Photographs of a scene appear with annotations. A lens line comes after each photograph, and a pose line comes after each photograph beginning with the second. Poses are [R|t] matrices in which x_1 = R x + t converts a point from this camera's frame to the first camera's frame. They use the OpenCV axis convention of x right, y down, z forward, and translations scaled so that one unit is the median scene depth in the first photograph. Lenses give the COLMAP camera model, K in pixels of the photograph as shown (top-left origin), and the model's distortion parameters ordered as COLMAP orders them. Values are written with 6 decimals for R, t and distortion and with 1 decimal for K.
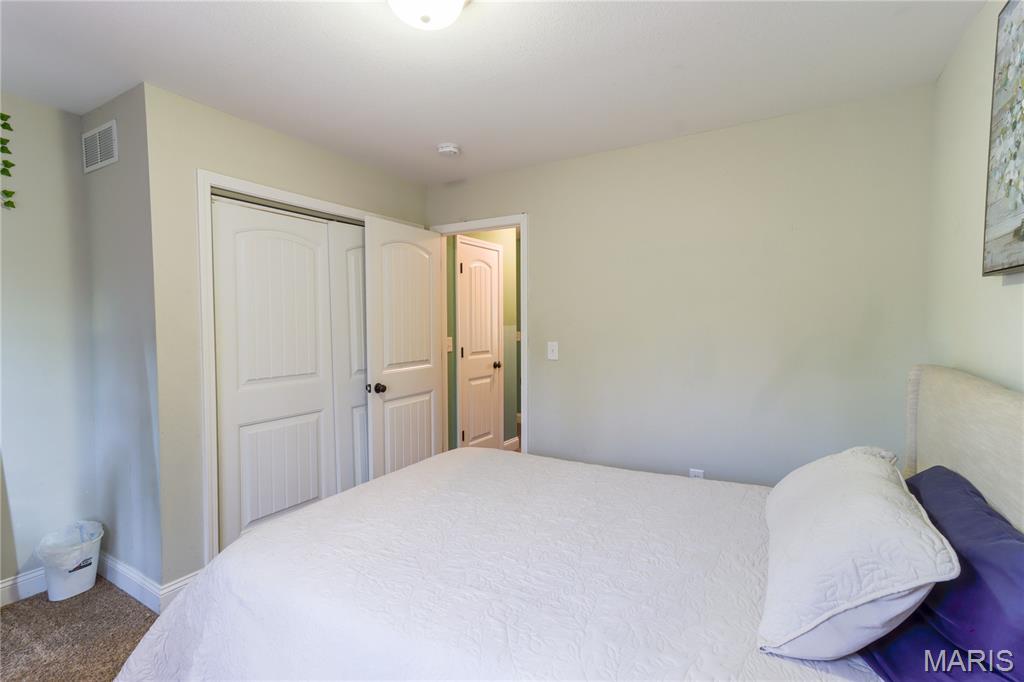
lens RADIAL K [[472.2, 0, 520.3], [0, 472.2, 338.7], [0, 0, 1]] dist [0.008129, 0.009417]
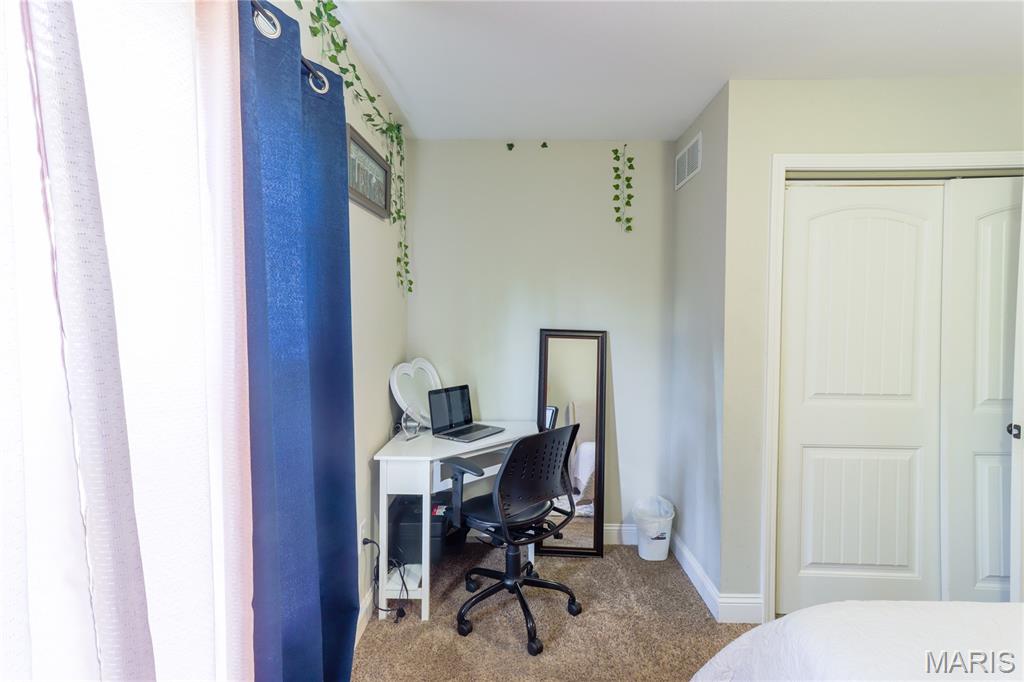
lens RADIAL K [[472.2, 0, 514.8], [0, 472.2, 338.6], [0, 0, 1]] dist [0.008129, 0.009417]
pose [[0.504674, 0.035217, -0.862591, -0.131879], [-0.038434, 0.999093, 0.018304, -0.004908], [0.862454, 0.023915, 0.505570, 0.125117]]
